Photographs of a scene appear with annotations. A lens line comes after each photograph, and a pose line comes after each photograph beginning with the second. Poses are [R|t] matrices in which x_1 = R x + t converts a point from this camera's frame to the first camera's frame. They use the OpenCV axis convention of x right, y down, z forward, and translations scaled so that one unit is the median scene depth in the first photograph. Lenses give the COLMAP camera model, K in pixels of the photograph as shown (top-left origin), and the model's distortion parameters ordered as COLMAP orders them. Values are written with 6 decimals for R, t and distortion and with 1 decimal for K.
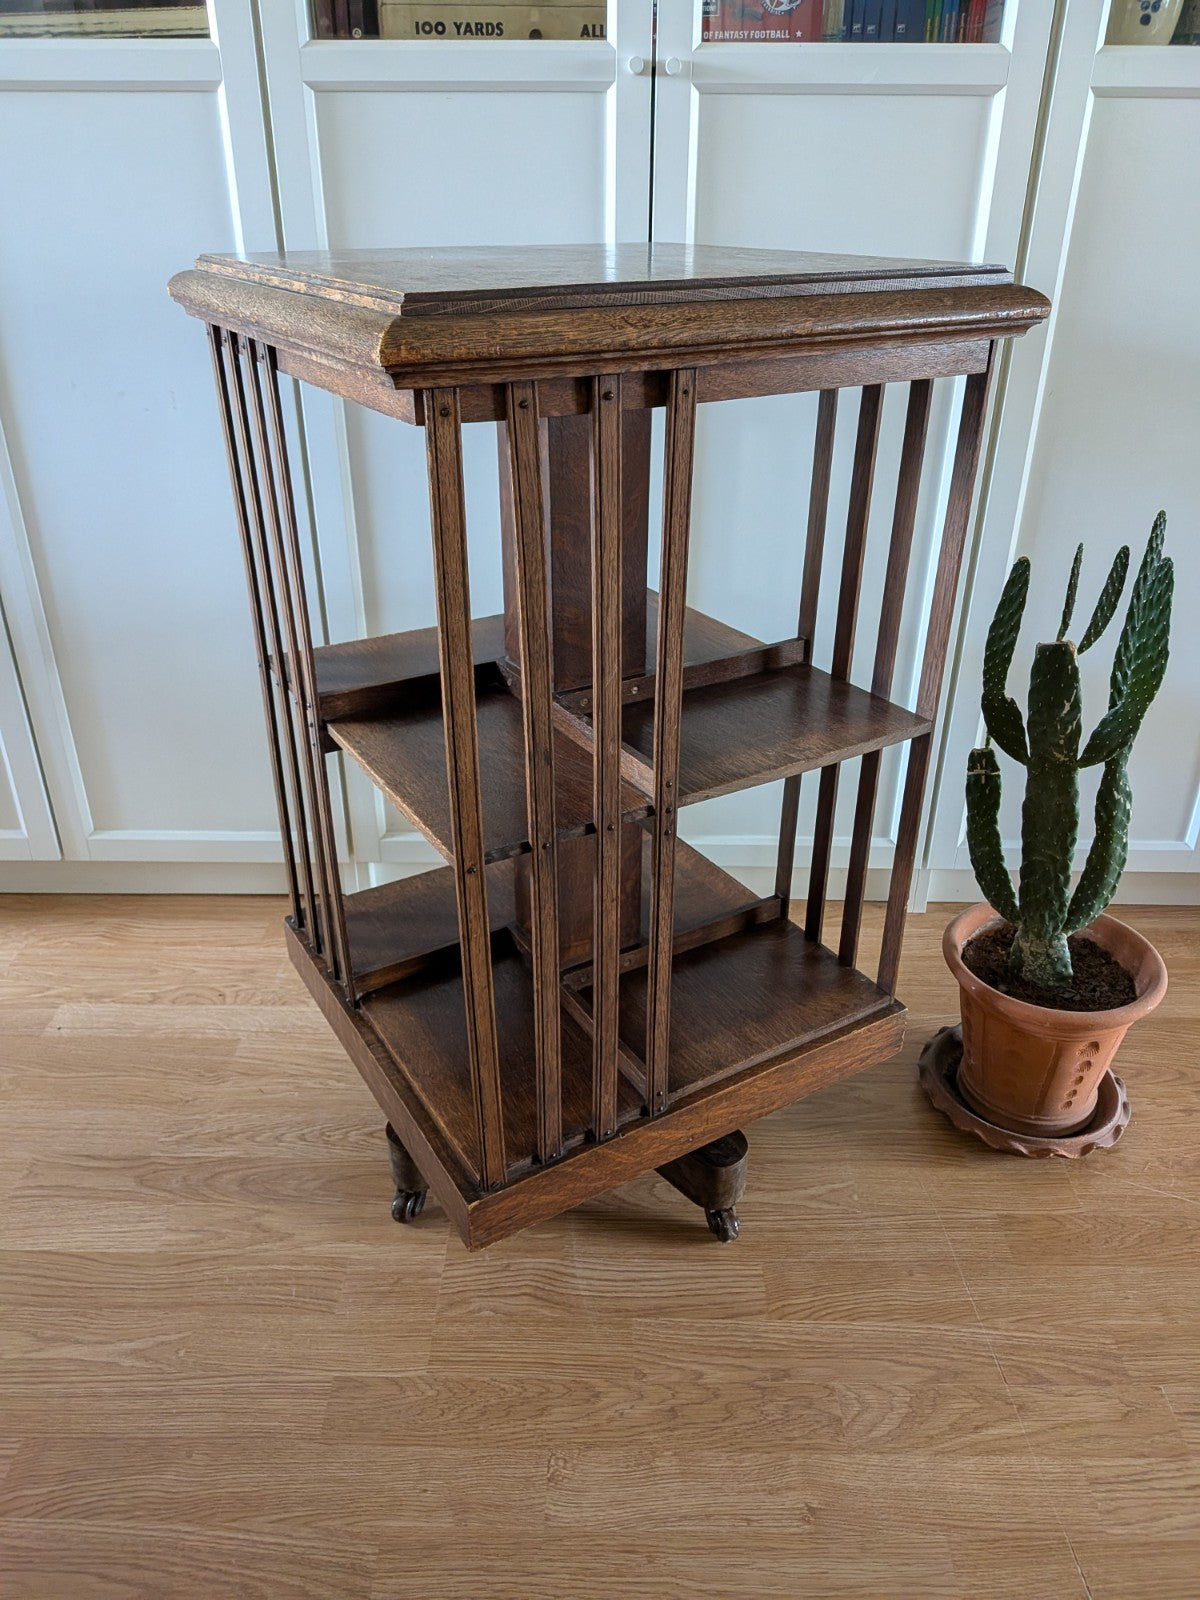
lens RADIAL K [[1176.0, 0, 604.6], [0, 1176.0, 786.4], [0, 0, 1]] dist [-0.006878, -0.026474]
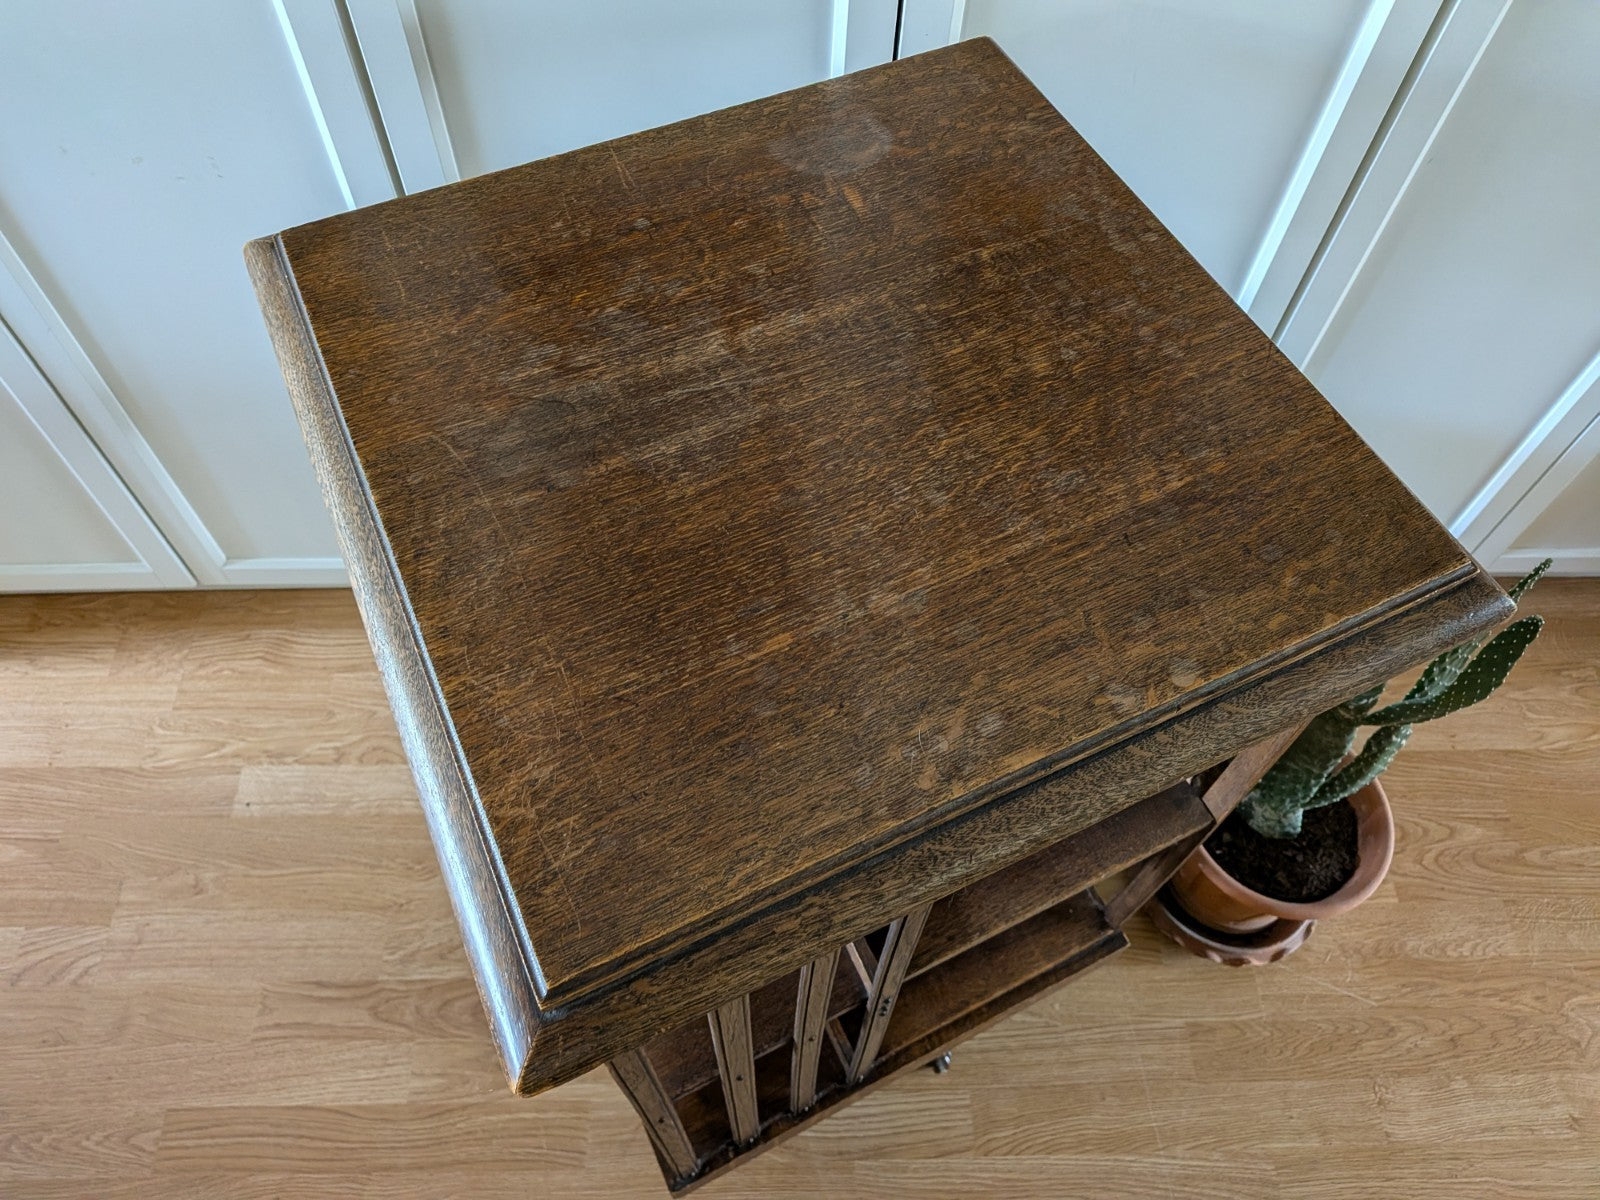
lens RADIAL K [[1176.0, 0, 798.5], [0, 1176.0, 575.1], [0, 0, 1]] dist [-0.006878, -0.026474]
pose [[0.998883, -0.020042, 0.042788, -0.062486], [-0.003979, 0.866677, 0.498853, -0.553318], [-0.047081, -0.498467, 0.865629, 0.297709]]
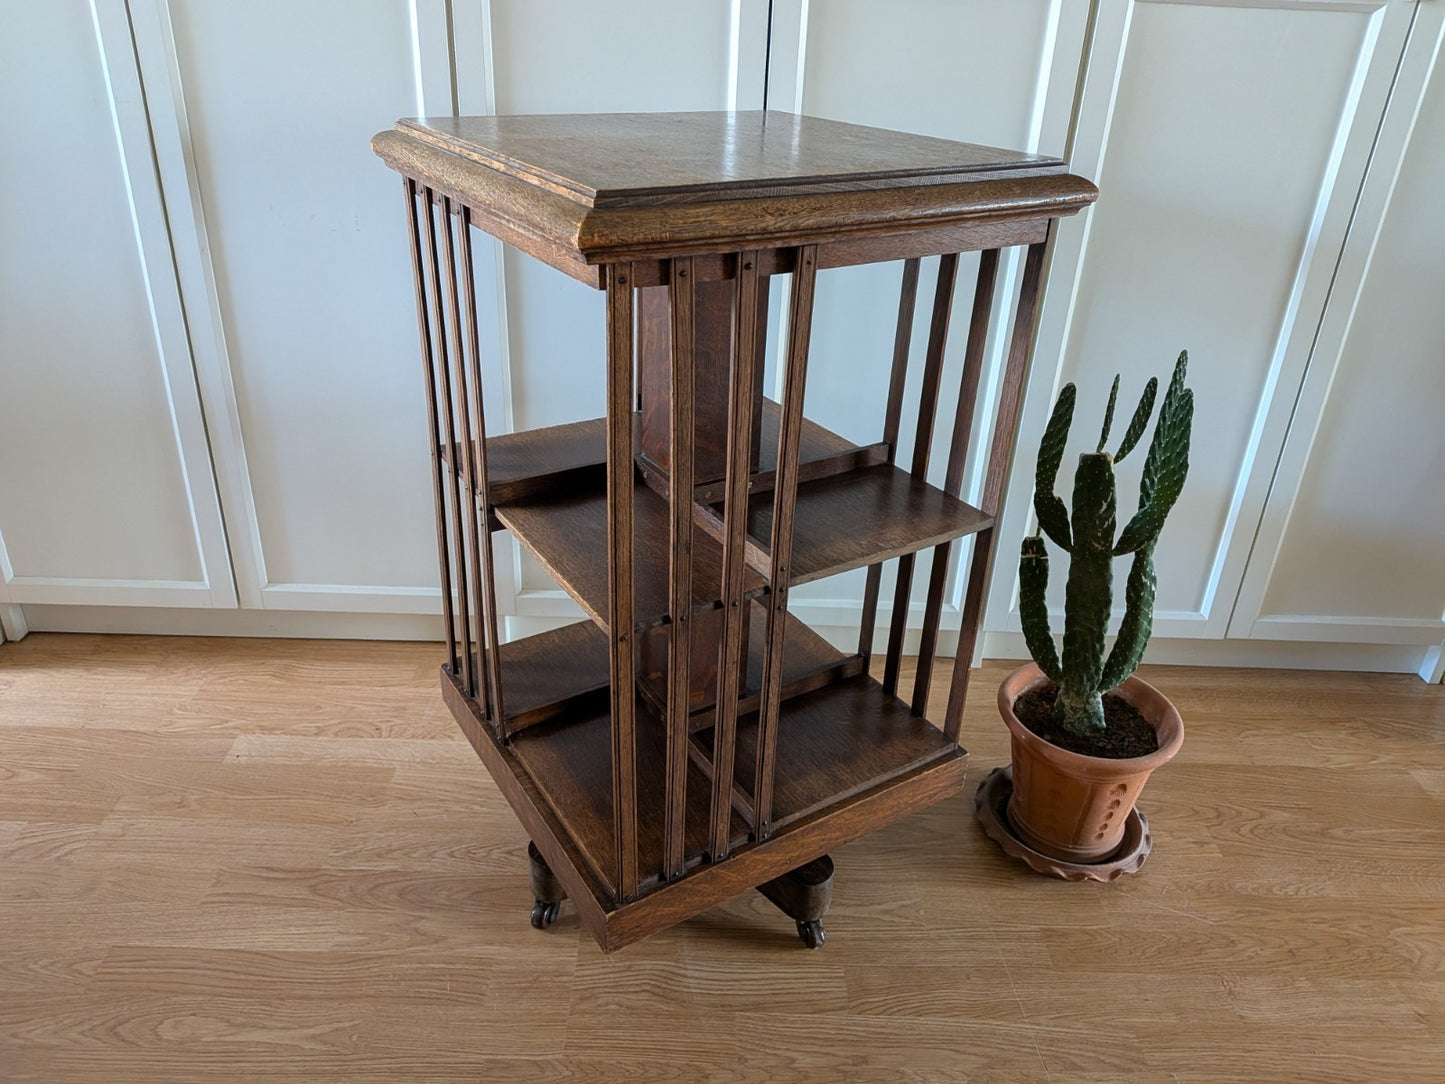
lens RADIAL K [[1062.1, 0, 711.1], [0, 1062.1, 509.0], [0, 0, 1]] dist [-0.006878, -0.026474]
pose [[0.999416, 0.022909, 0.025338, -0.037692], [-0.022291, 0.999453, -0.024412, -0.028065], [-0.025883, 0.023833, 0.999381, -0.079420]]
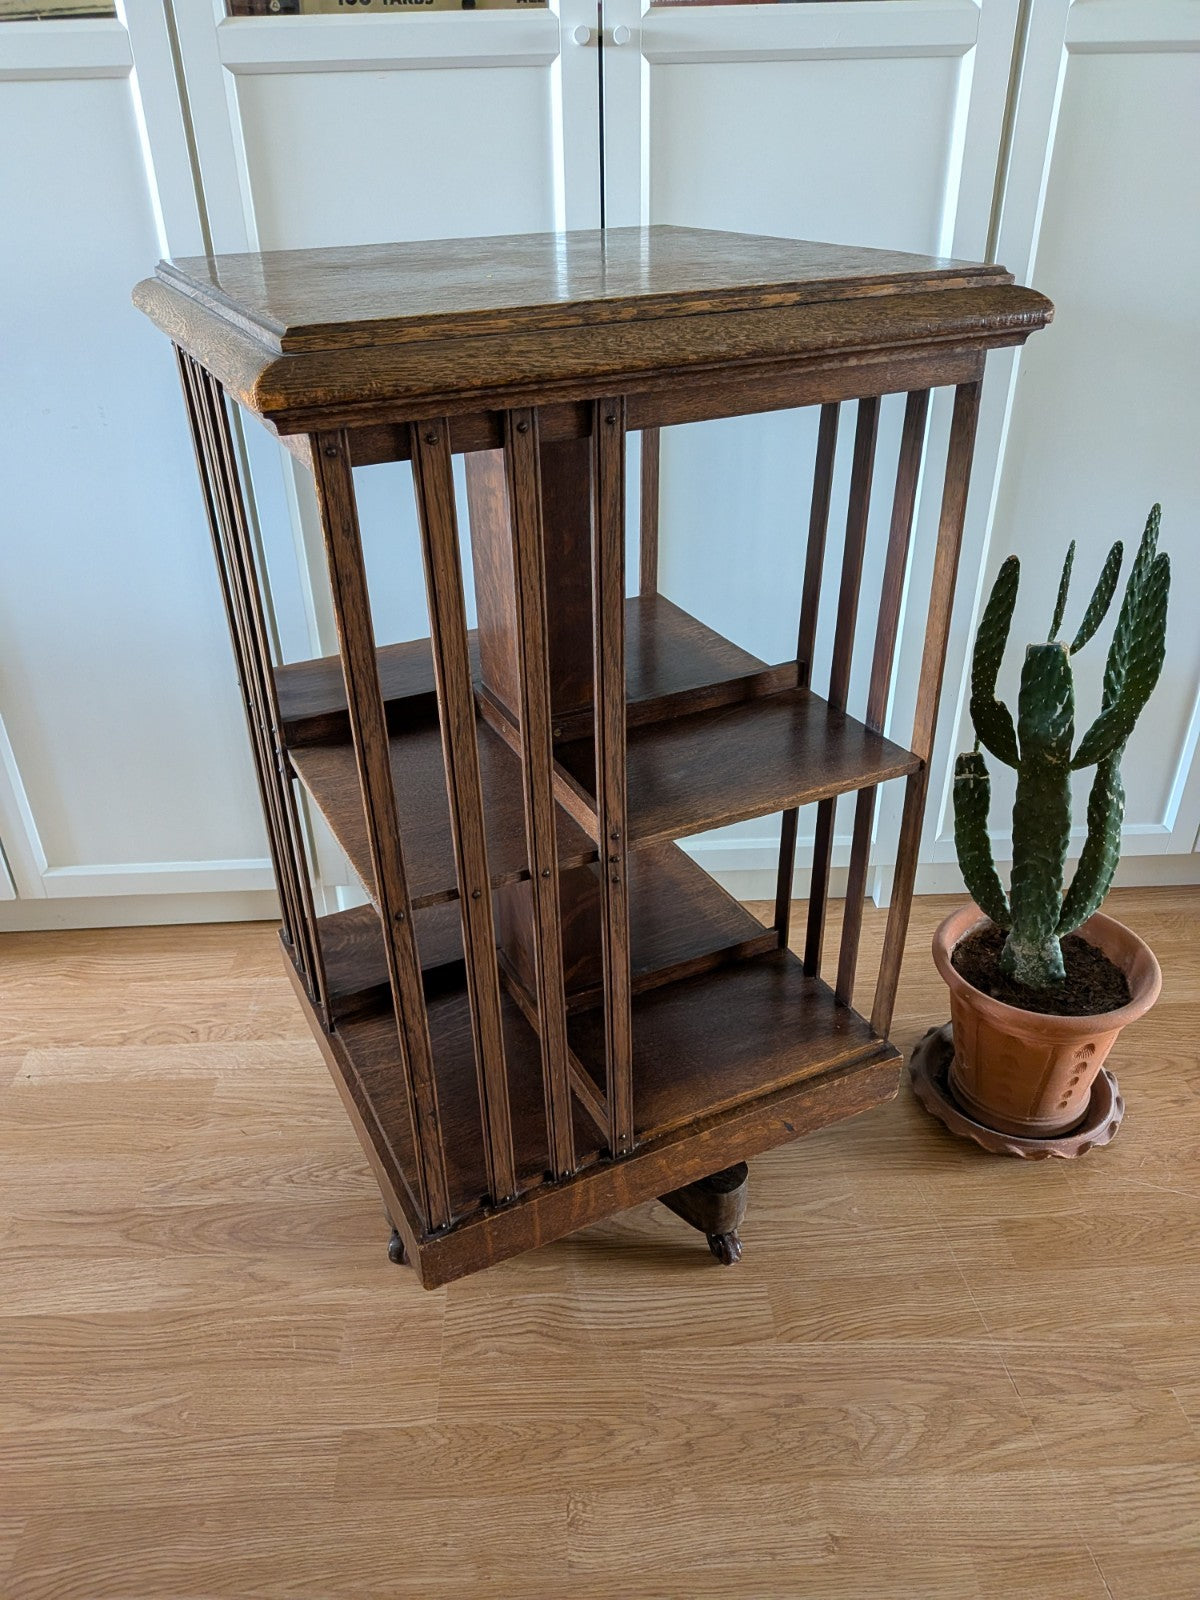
lens RADIAL K [[1176.0, 0, 584.7], [0, 1176.0, 826.8], [0, 0, 1]] dist [-0.006878, -0.026474]
pose [[0.998459, -0.048721, 0.026573, -0.026569], [0.047064, 0.997102, 0.059771, -0.045512], [-0.029408, -0.058428, 0.997858, 0.037902]]
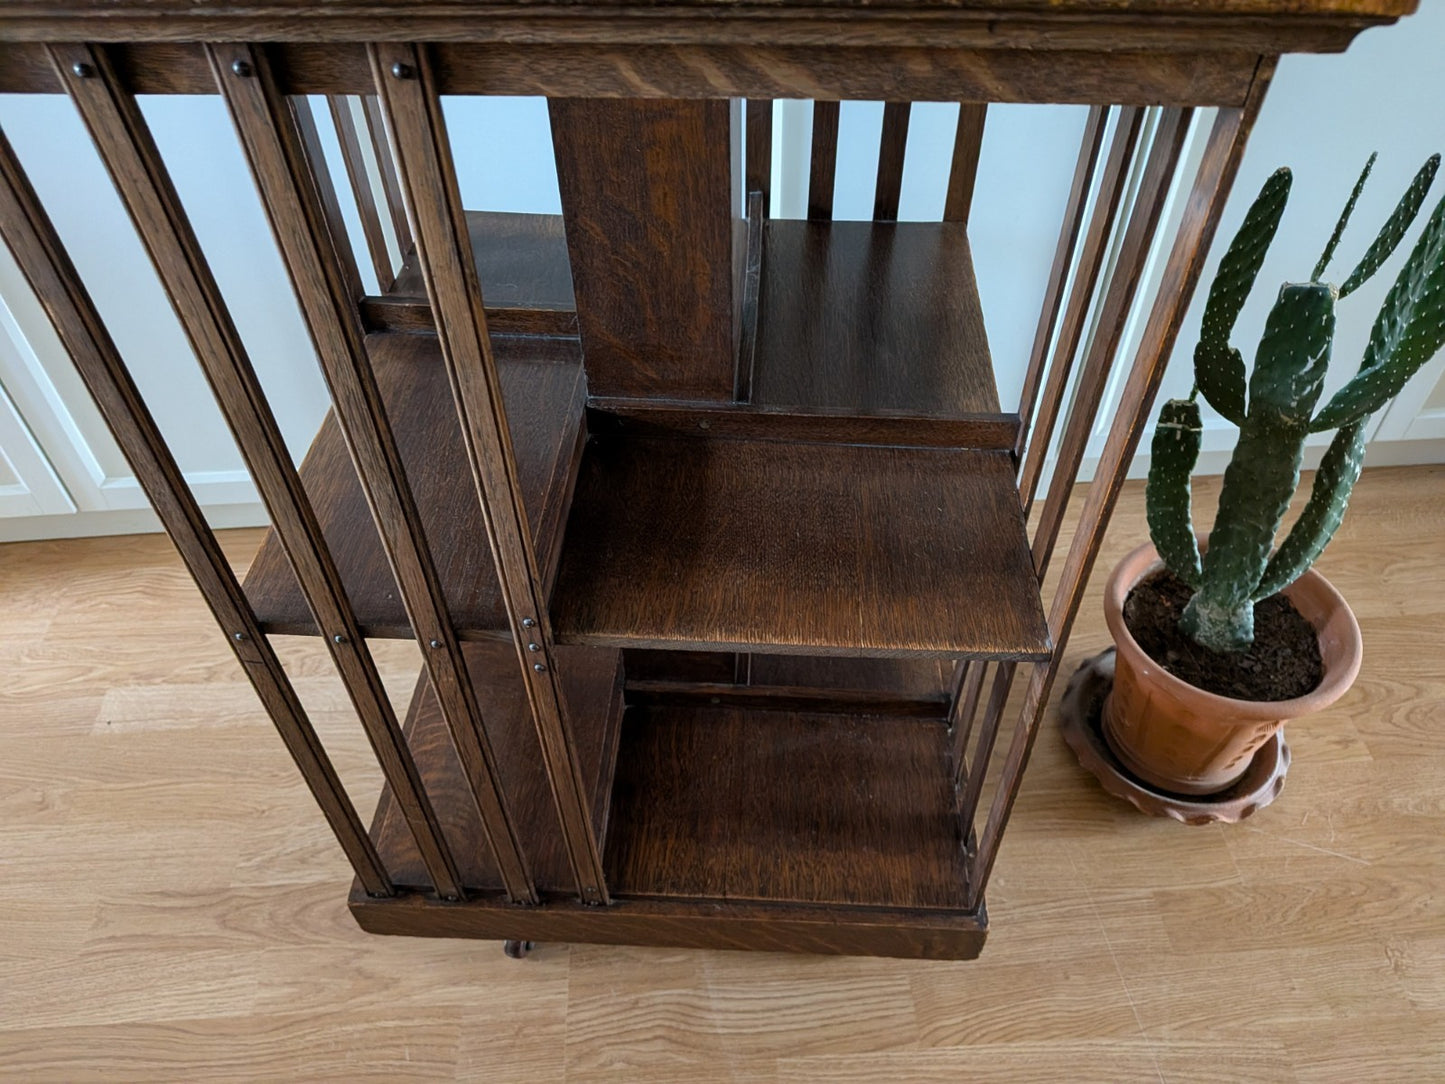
lens RADIAL K [[1062.1, 0, 716.9], [0, 1062.1, 566.1], [0, 0, 1]] dist [-0.006878, -0.026474]
pose [[0.997291, -0.067188, 0.029924, -0.020891], [0.053905, 0.944481, 0.324115, -0.181013], [-0.050040, -0.321624, 0.945544, 0.314127]]
